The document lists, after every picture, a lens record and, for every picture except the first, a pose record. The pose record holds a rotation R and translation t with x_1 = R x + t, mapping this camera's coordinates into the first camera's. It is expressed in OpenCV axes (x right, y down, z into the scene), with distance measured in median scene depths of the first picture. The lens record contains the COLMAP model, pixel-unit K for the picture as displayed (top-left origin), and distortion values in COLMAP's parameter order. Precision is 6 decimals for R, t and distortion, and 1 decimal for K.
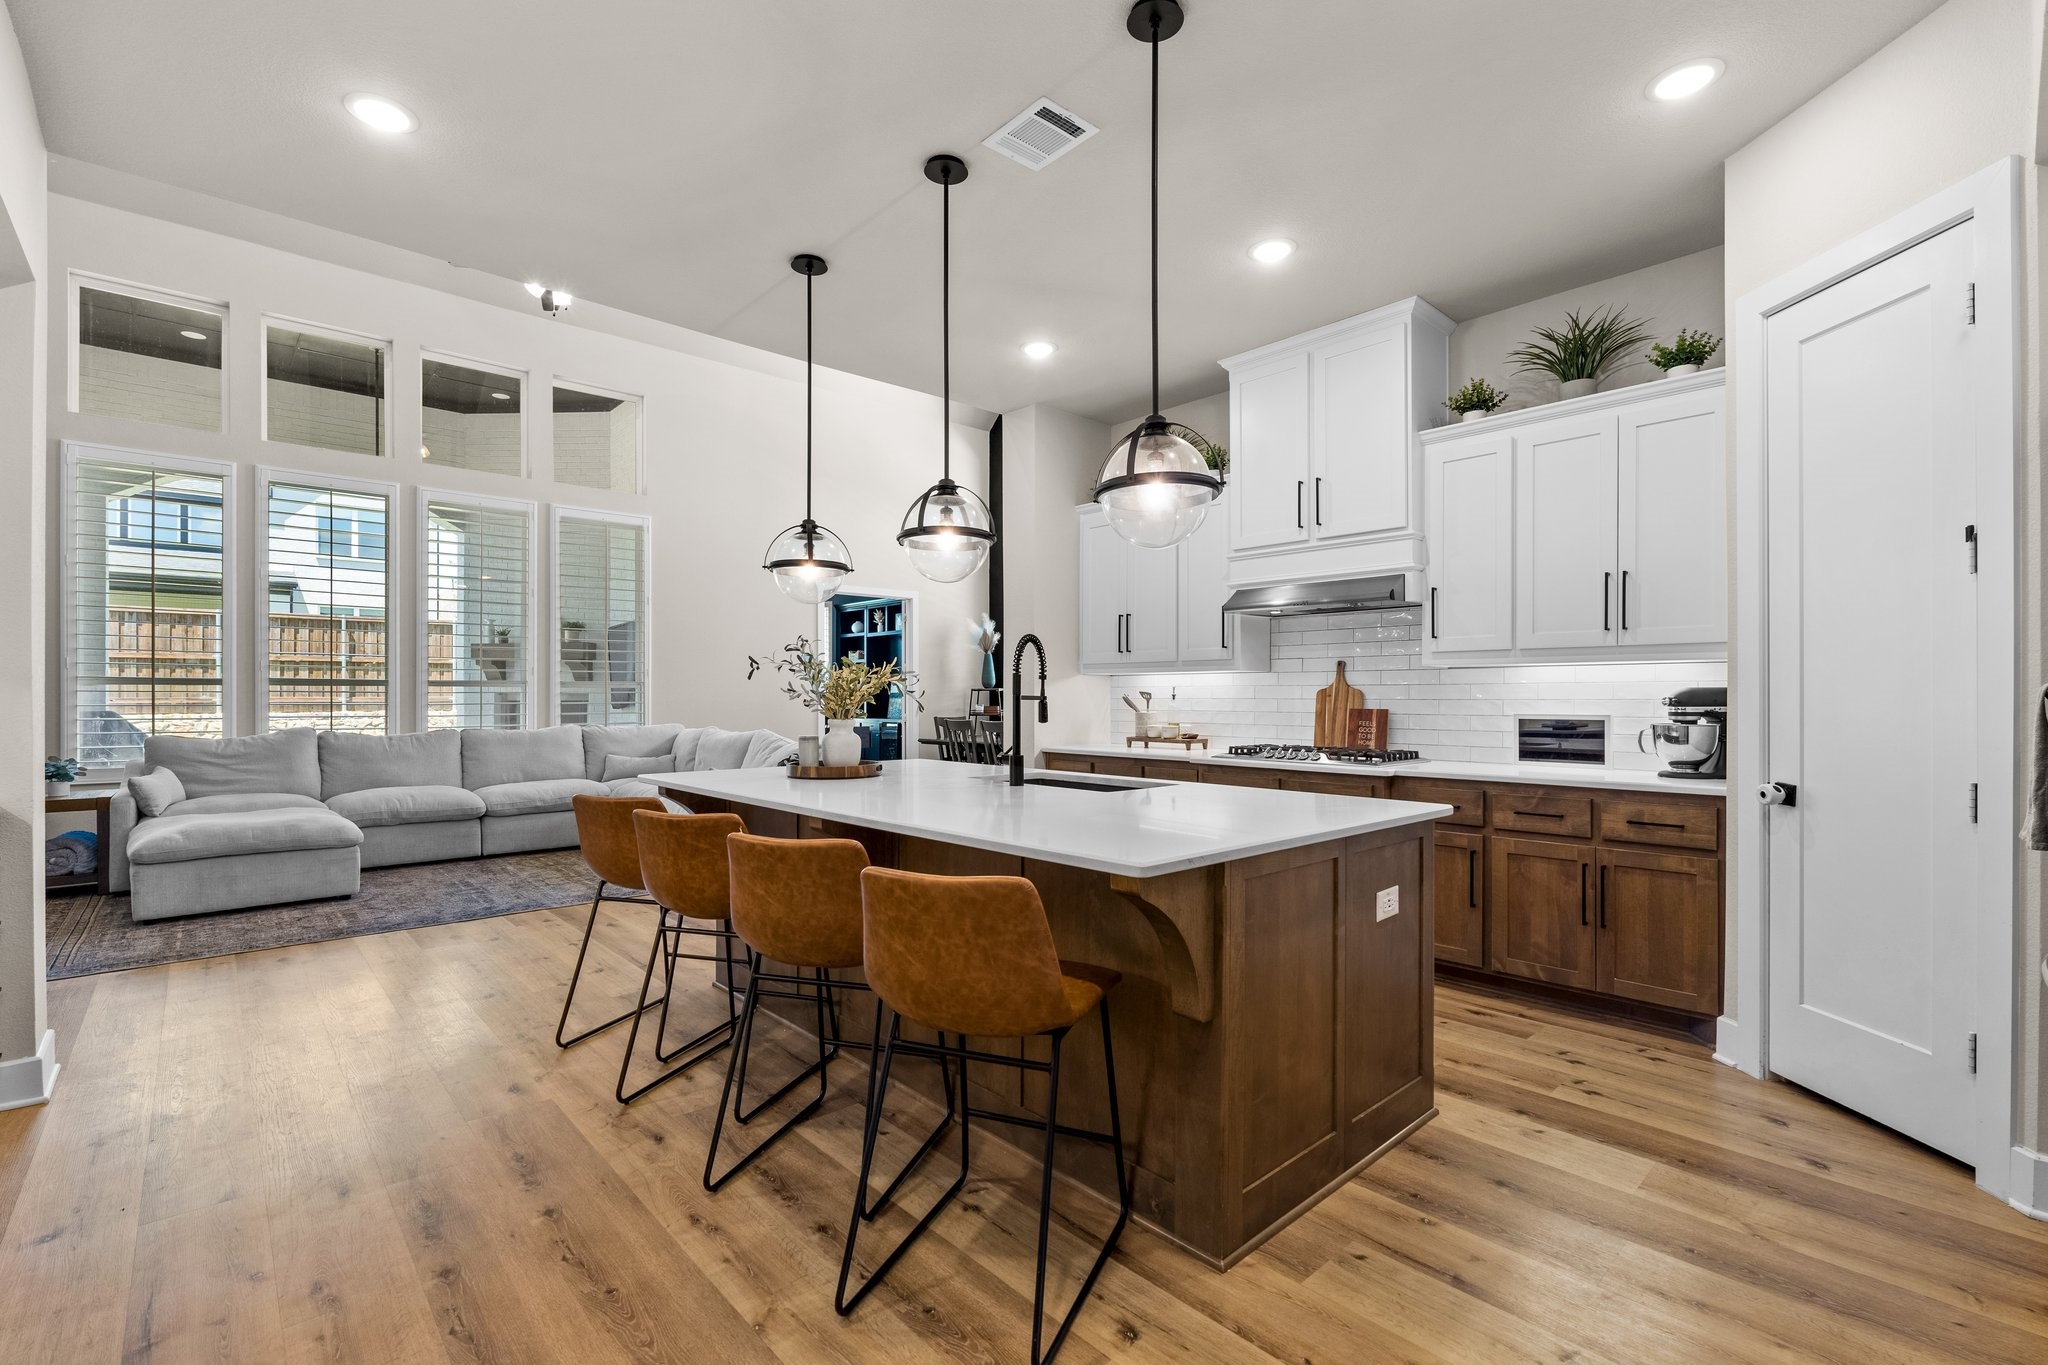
lens RADIAL K [[899.1, 0, 1018.7], [0, 899.1, 688.6], [0, 0, 1]] dist [-0.008361, 0.001581]
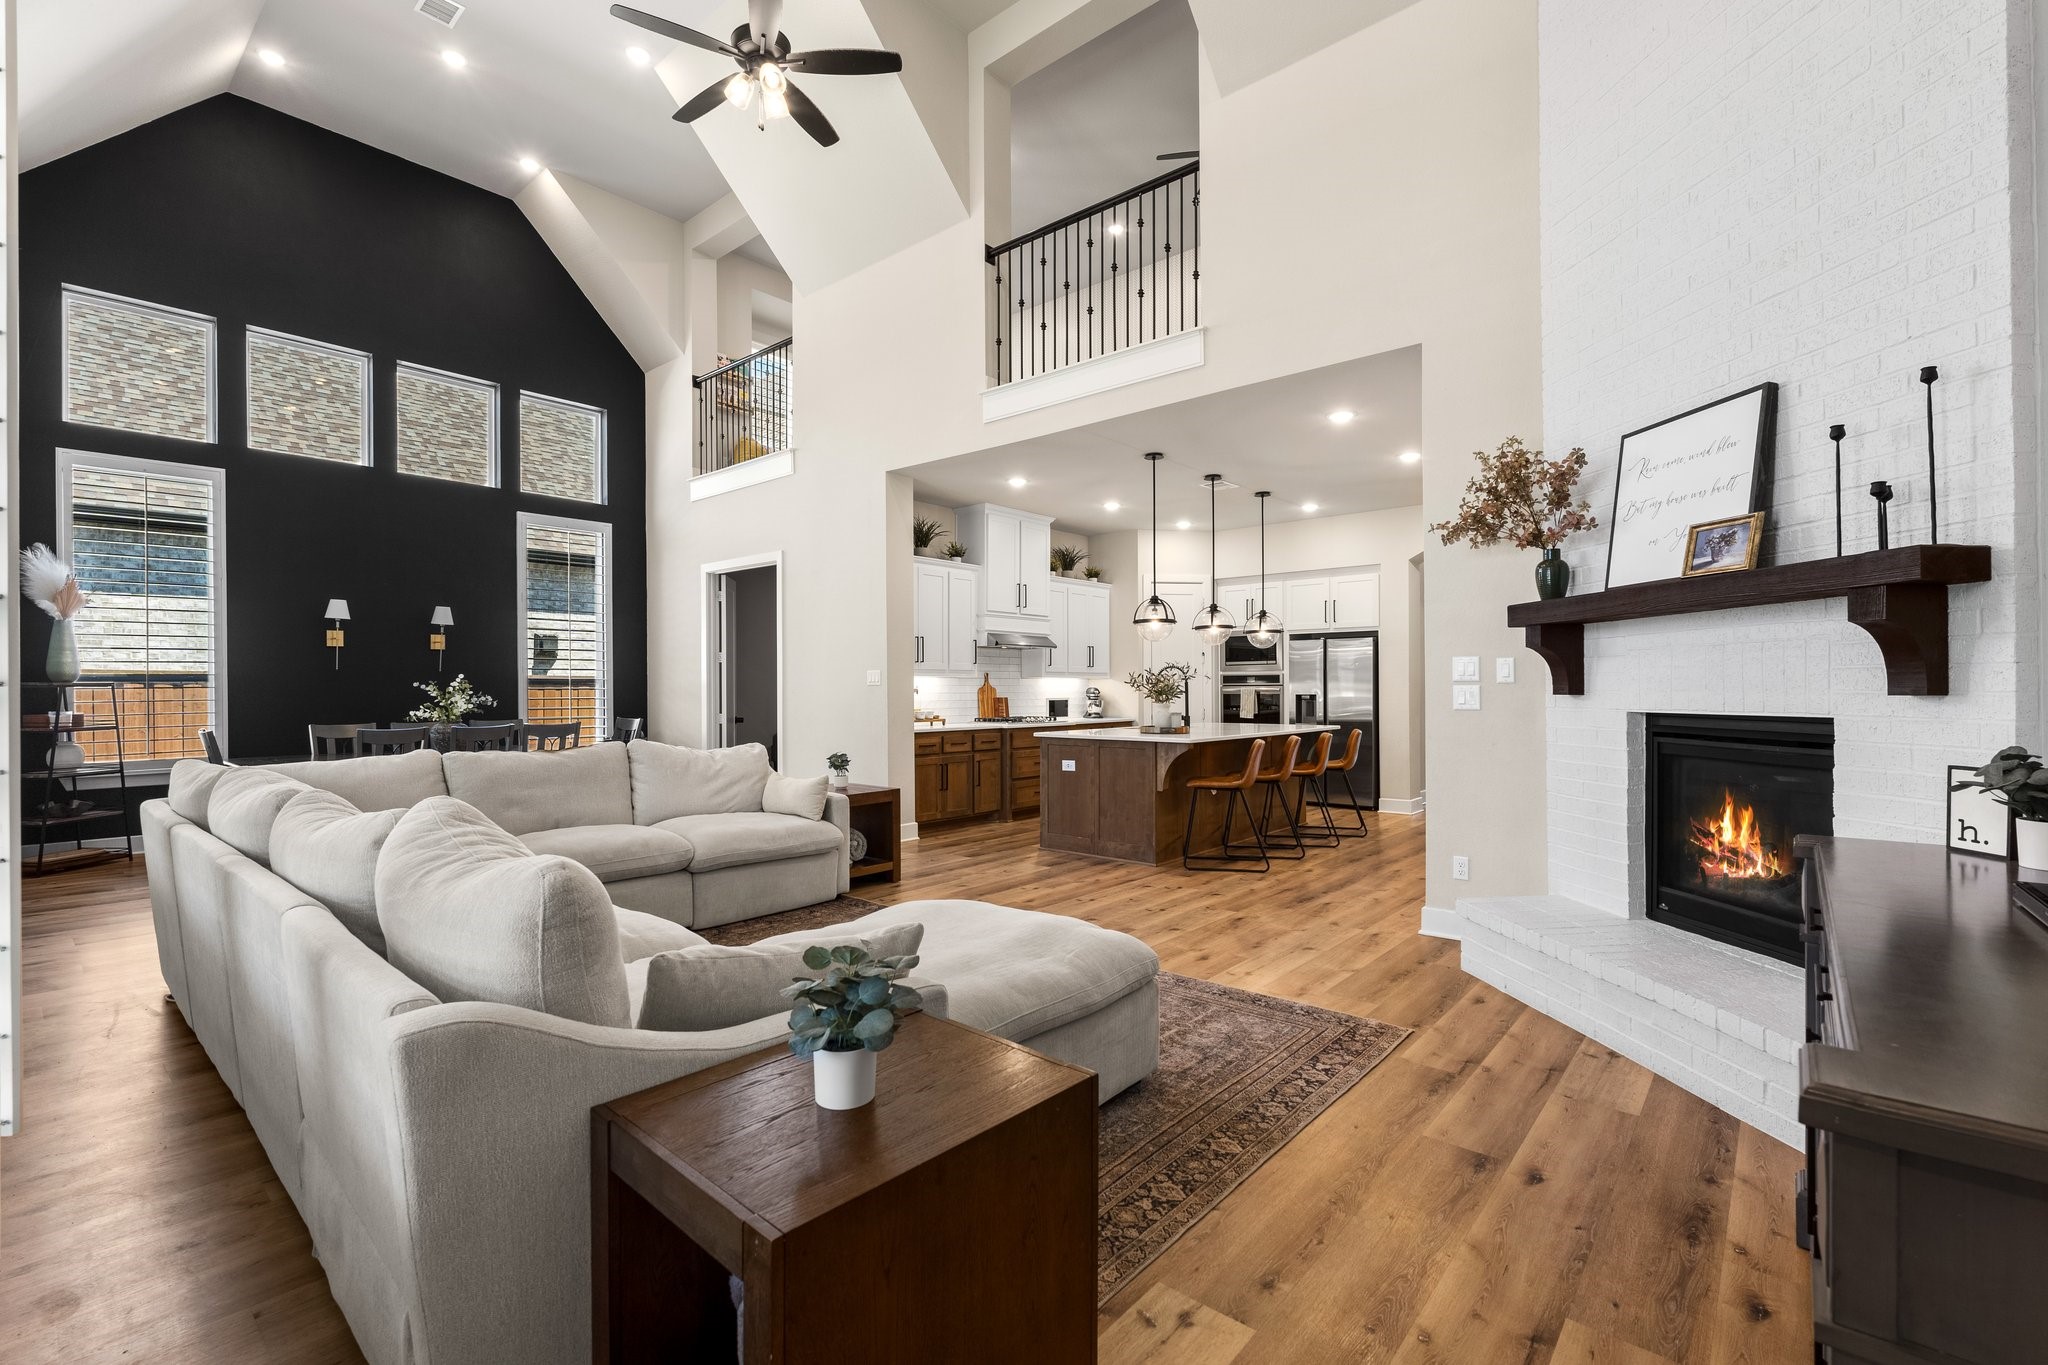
lens RADIAL K [[899.1, 0, 1008.4], [0, 899.1, 676.6], [0, 0, 1]] dist [-0.008361, 0.001581]
pose [[-0.102374, 0.013855, 0.994650, -1.633927], [-0.004113, 0.999889, -0.014351, 0.004941], [-0.994737, -0.005560, -0.102305, 1.200147]]
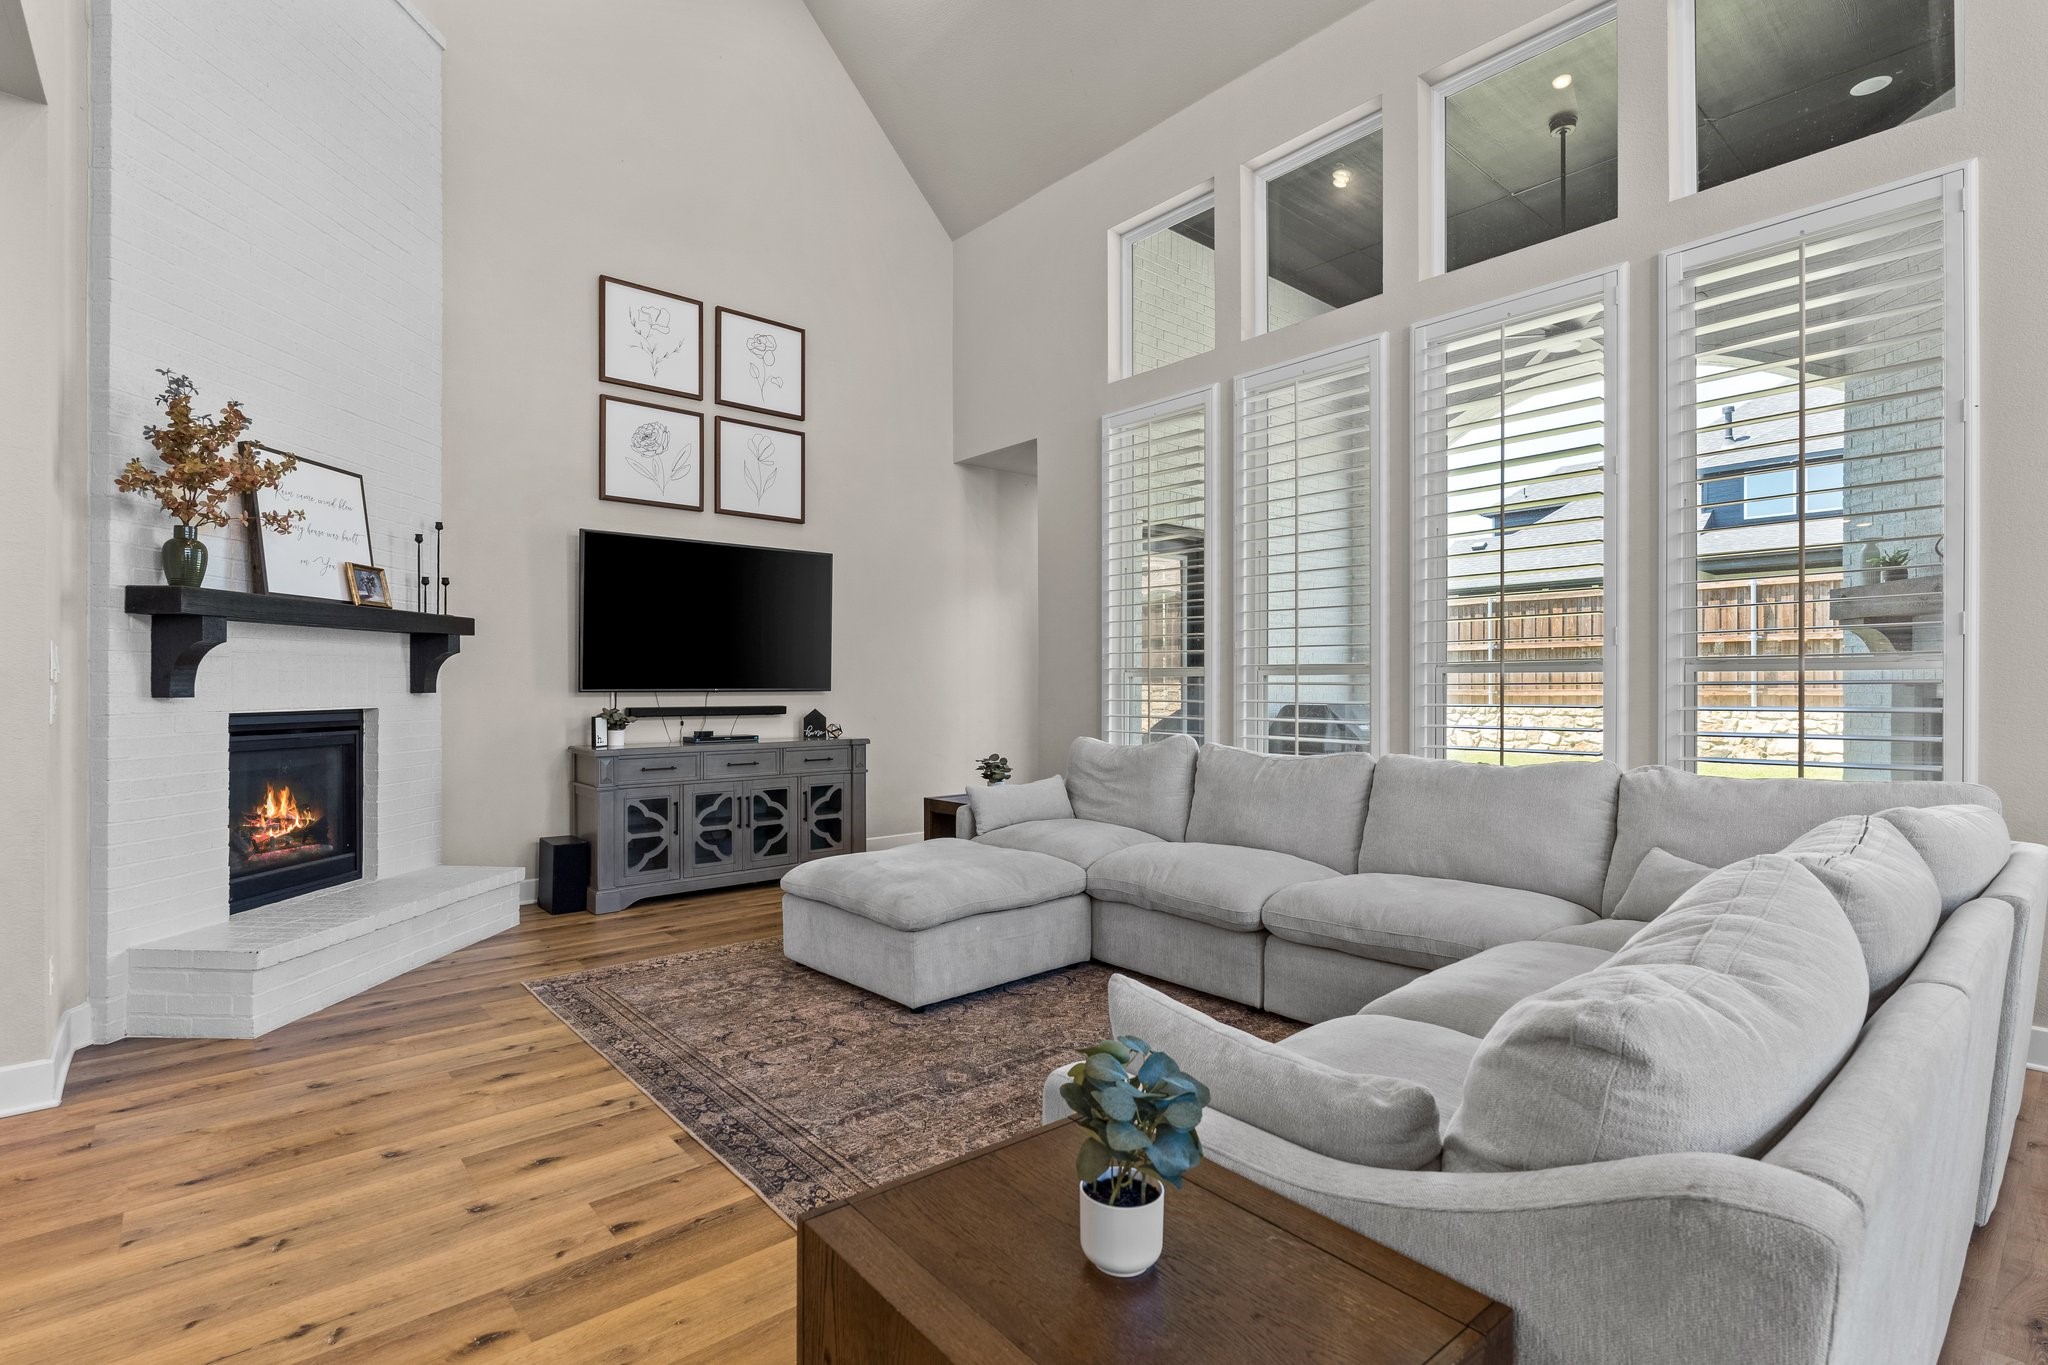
lens RADIAL K [[964.9, 0, 1016.5], [0, 964.9, 687.6], [0, 0, 1]] dist [-0.004238, -0.000248]
pose [[-0.029876, 0.000823, -0.999553, -0.083920], [0.011143, 0.999938, 0.000490, 0.007477], [0.999491, -0.011124, -0.029883, 1.289513]]
